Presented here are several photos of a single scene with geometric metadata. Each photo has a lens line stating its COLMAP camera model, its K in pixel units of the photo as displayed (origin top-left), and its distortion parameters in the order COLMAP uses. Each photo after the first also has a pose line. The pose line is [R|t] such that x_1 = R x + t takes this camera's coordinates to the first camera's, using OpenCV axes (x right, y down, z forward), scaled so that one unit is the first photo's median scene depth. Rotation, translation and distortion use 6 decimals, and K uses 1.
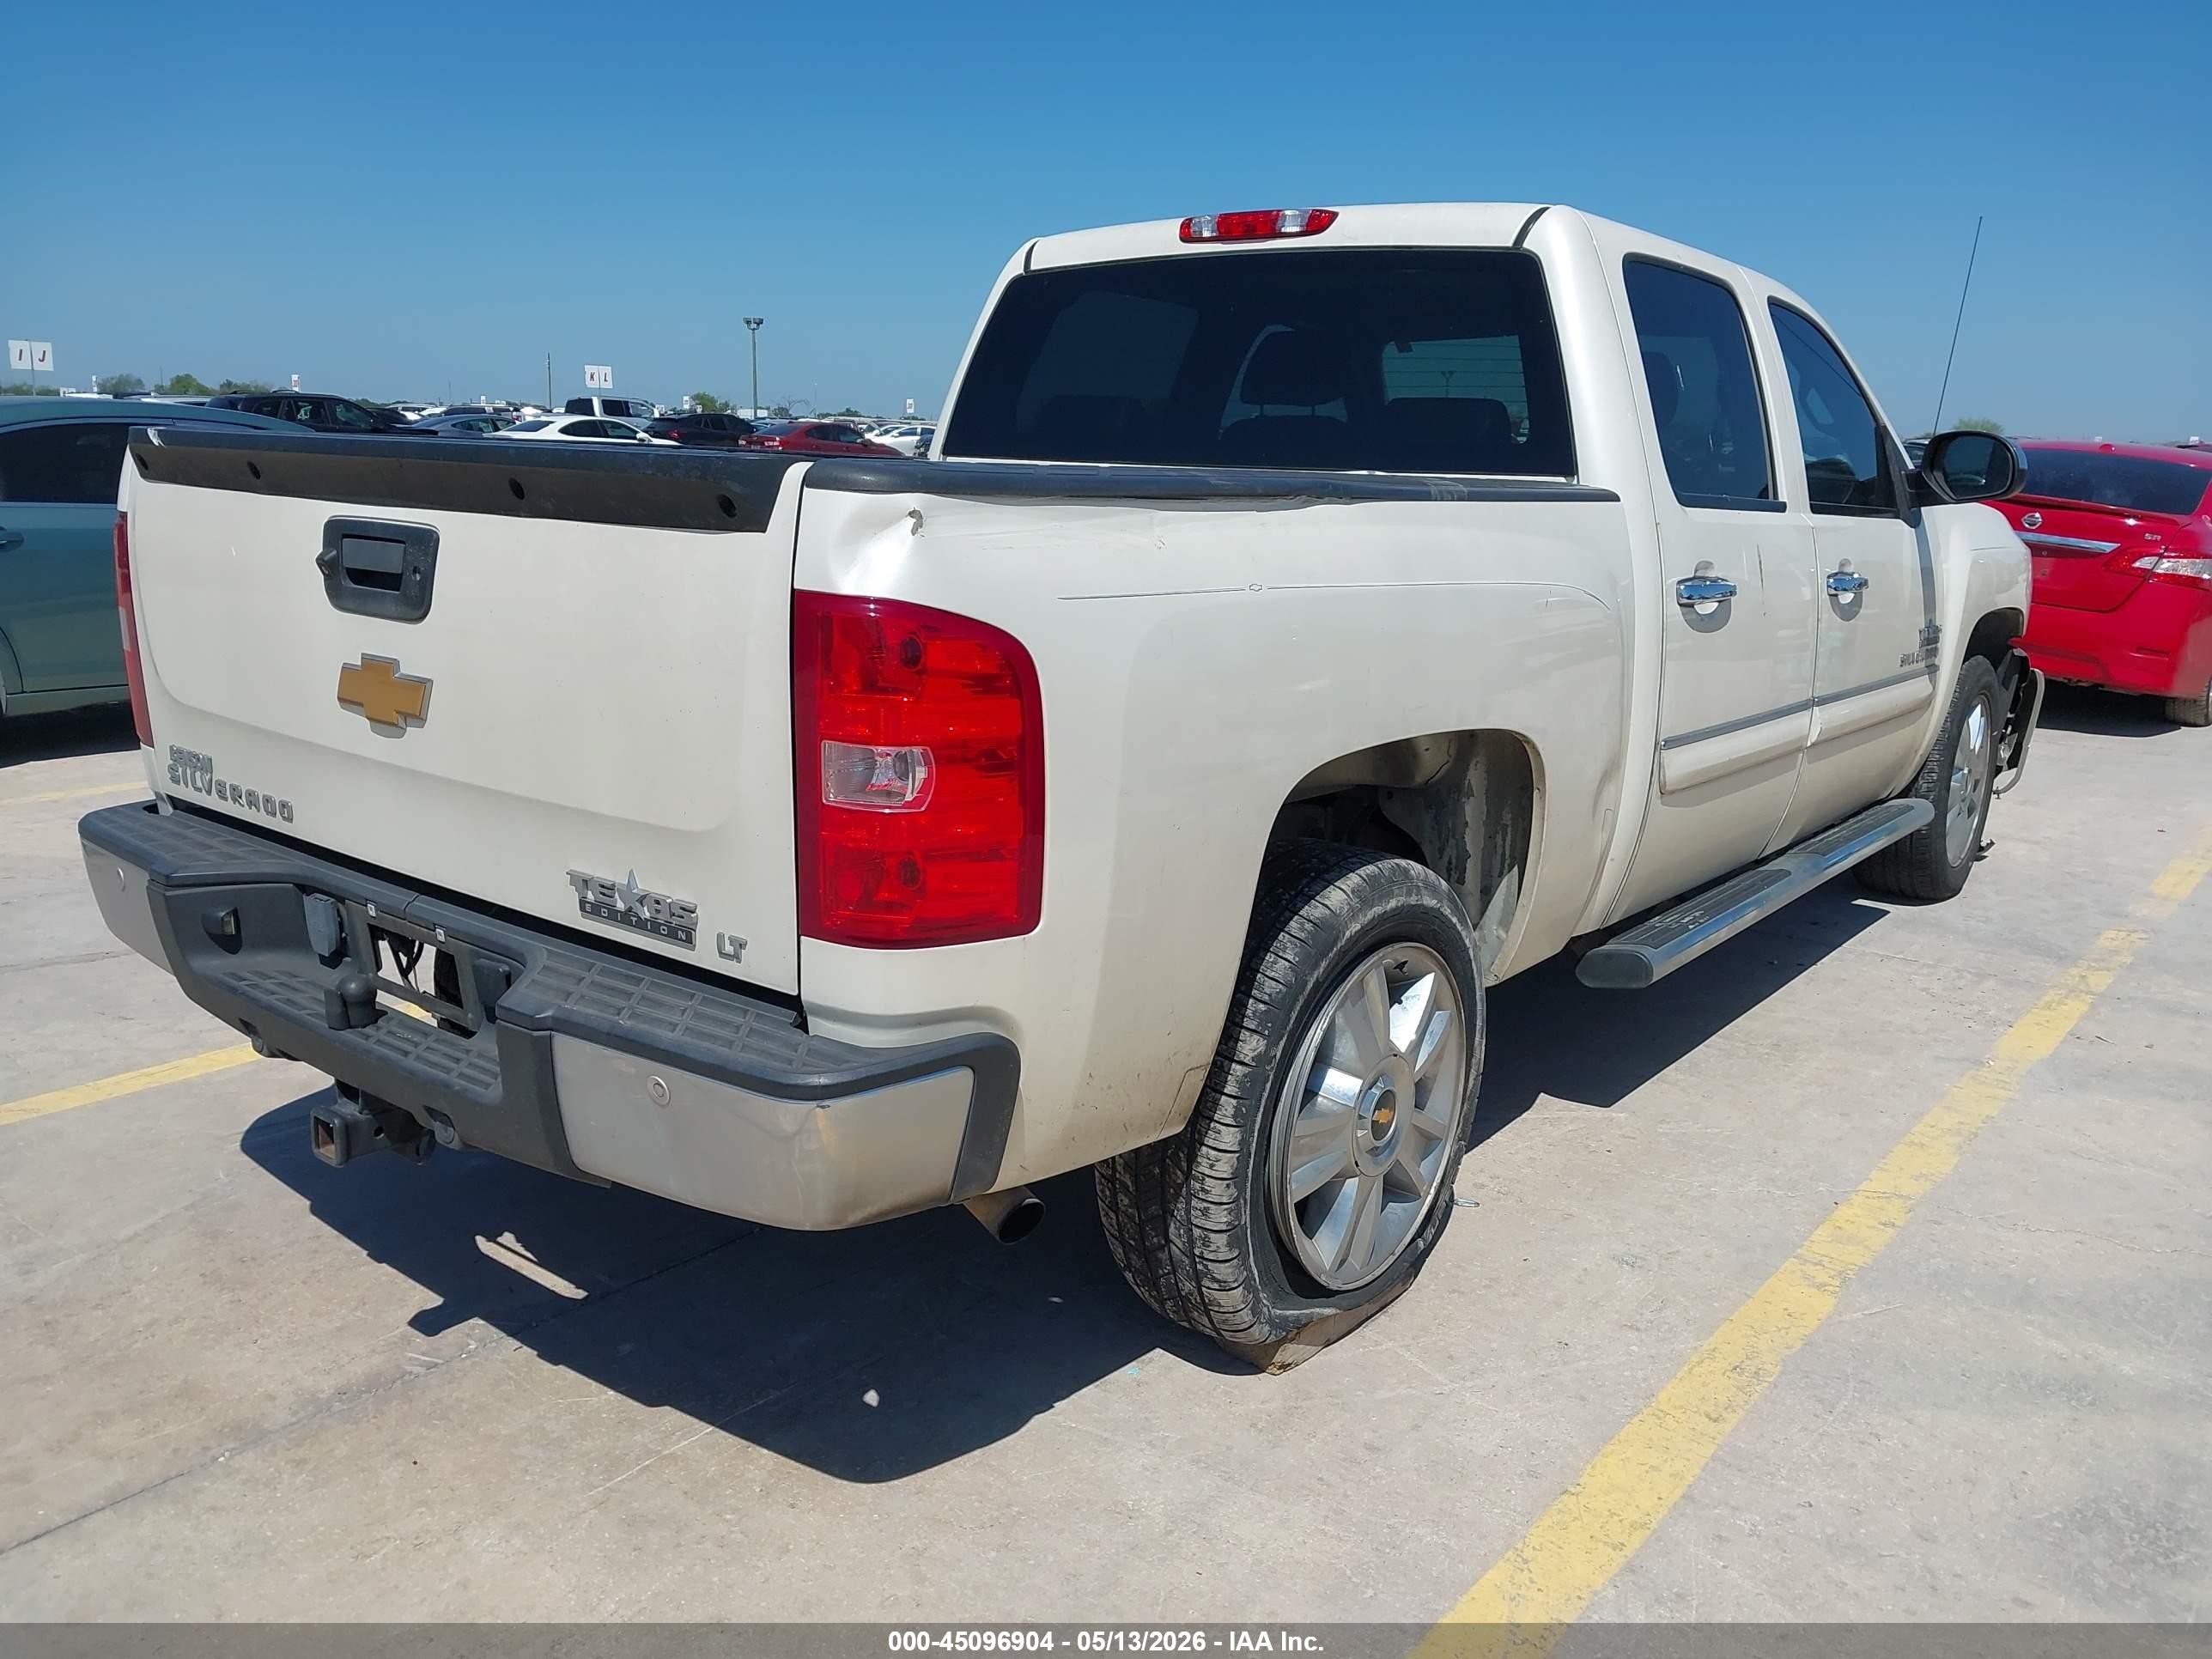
lens RADIAL K [[1711.7, 0, 1100.1], [0, 1711.7, 823.5], [0, 0, 1]] dist [0.061585, -0.072883]
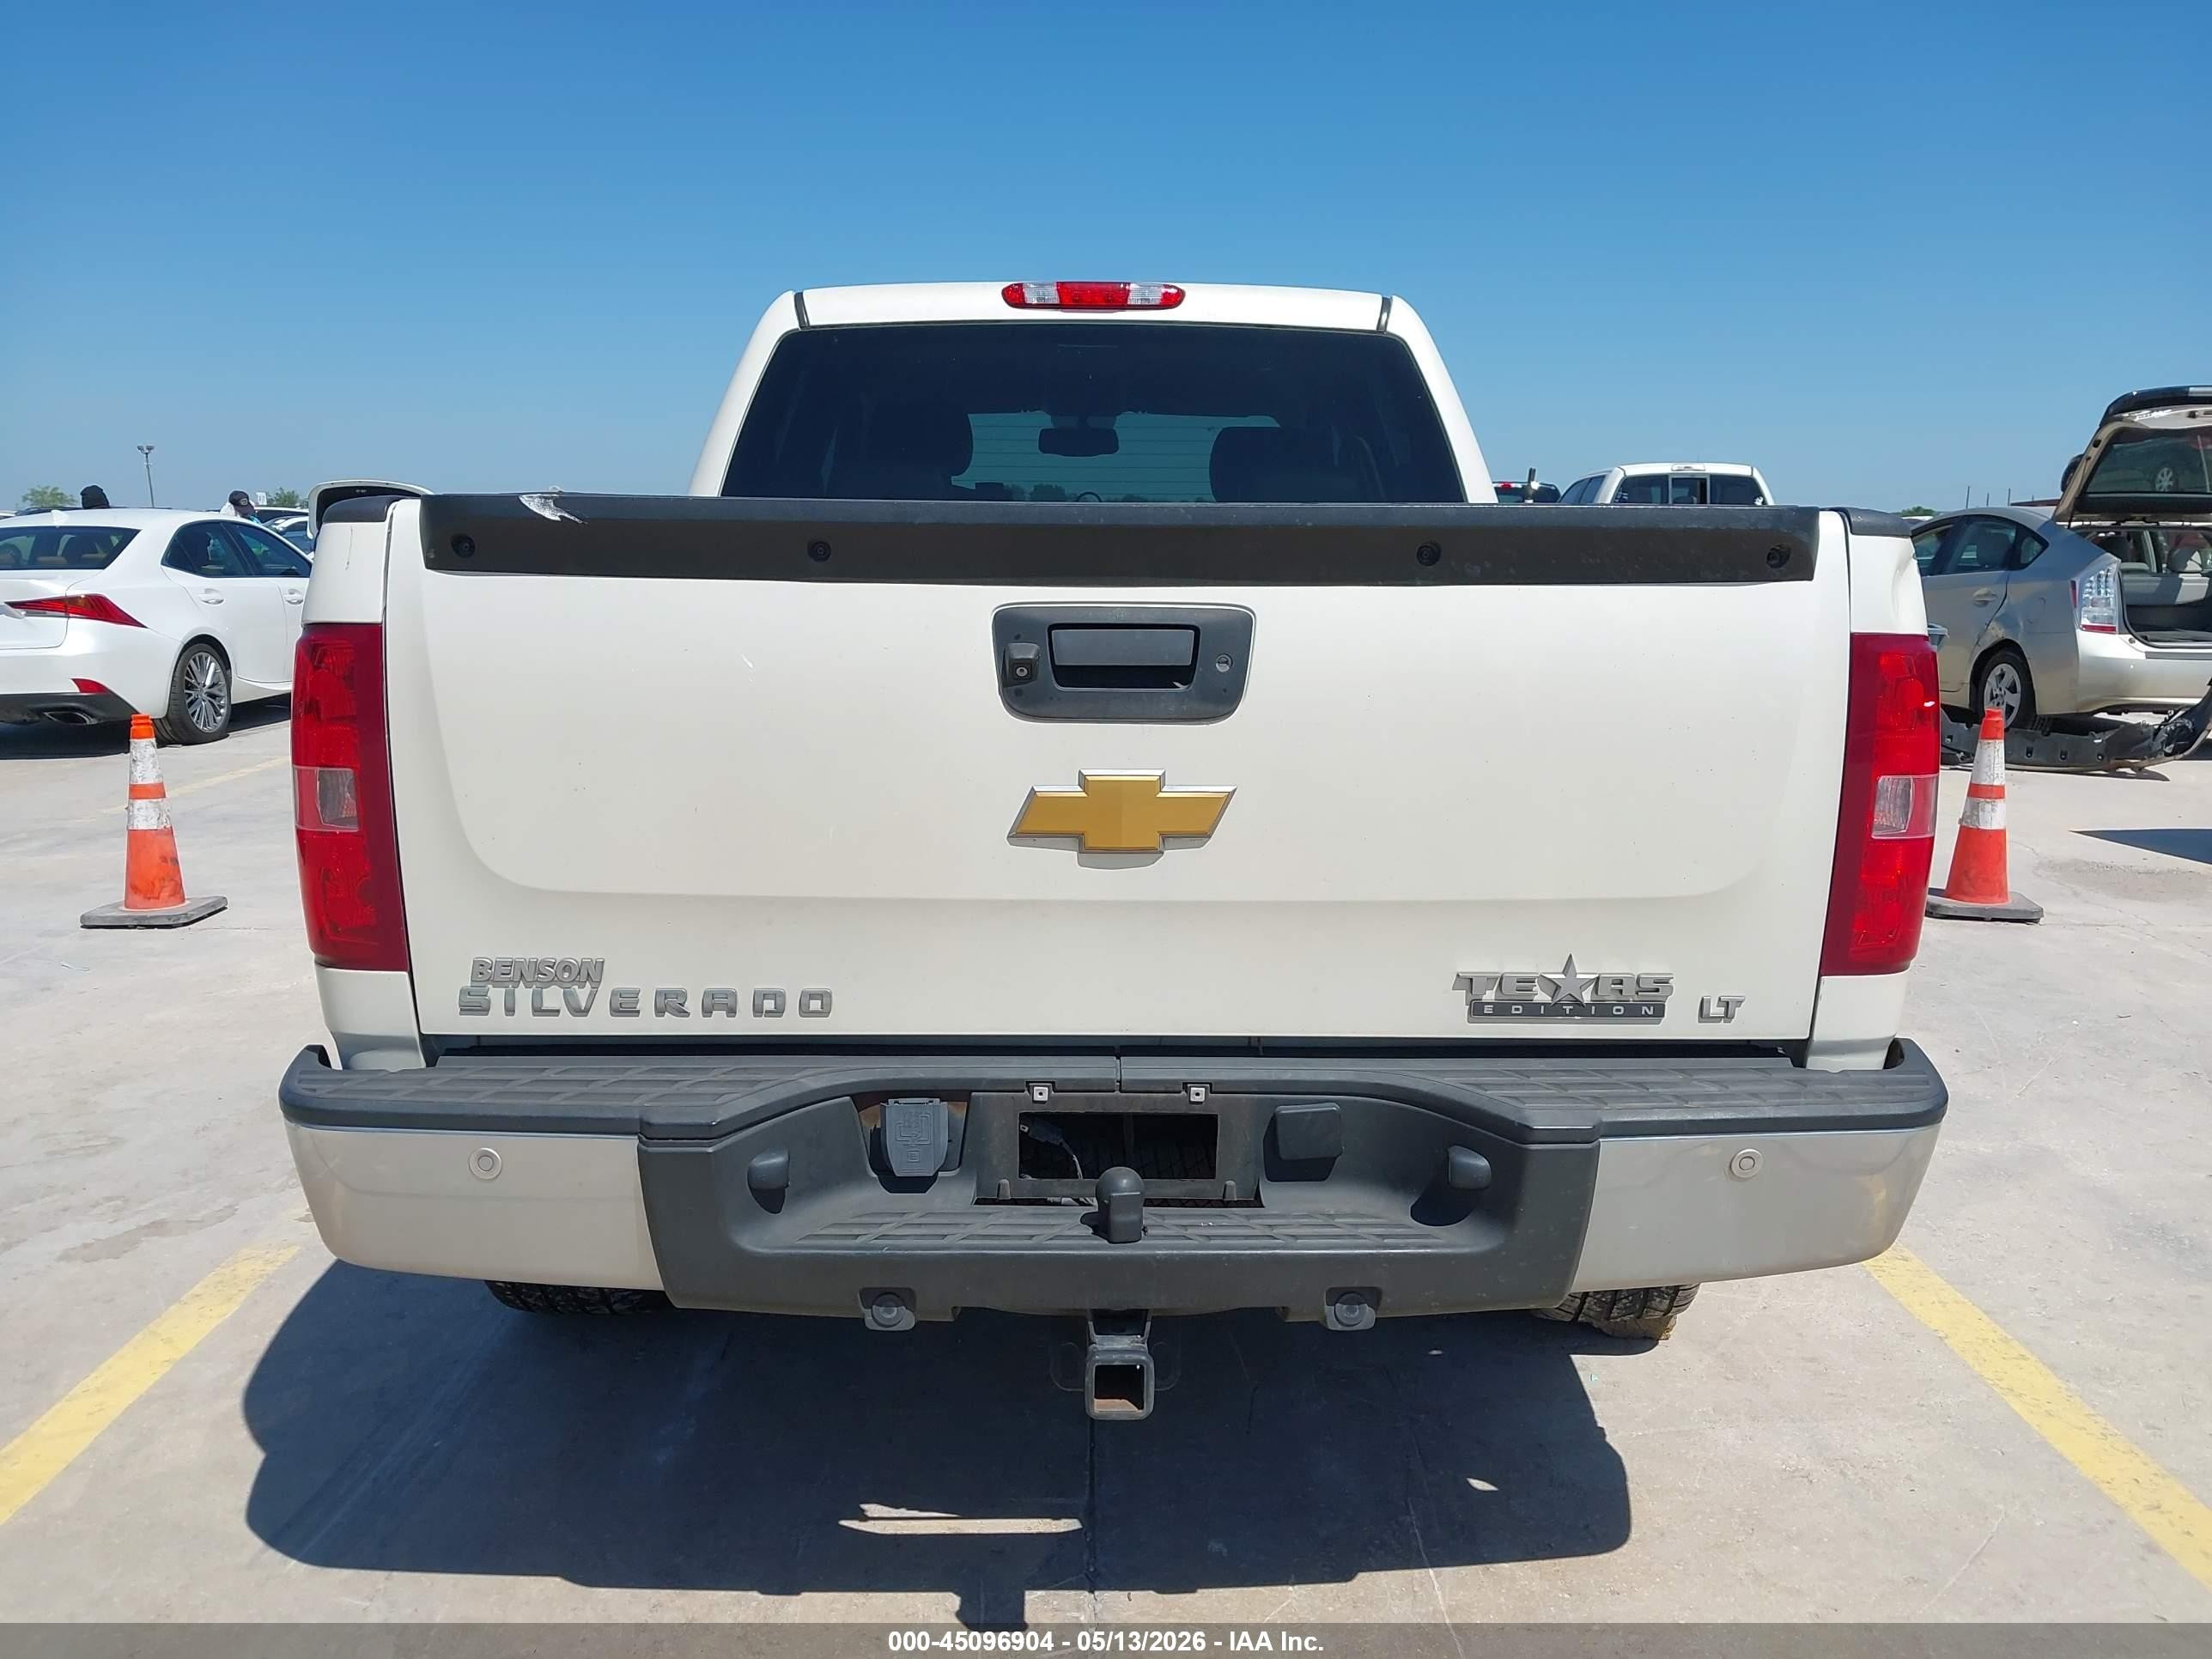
lens RADIAL K [[1724.1, 0, 1082.8], [0, 1724.1, 823.1], [0, 0, 1]] dist [0.051891, -0.078438]
pose [[0.773160, -0.125473, 0.621675, -0.967558], [0.152408, 0.988268, 0.009916, -0.085883], [-0.615626, 0.087082, 0.783213, 0.388619]]
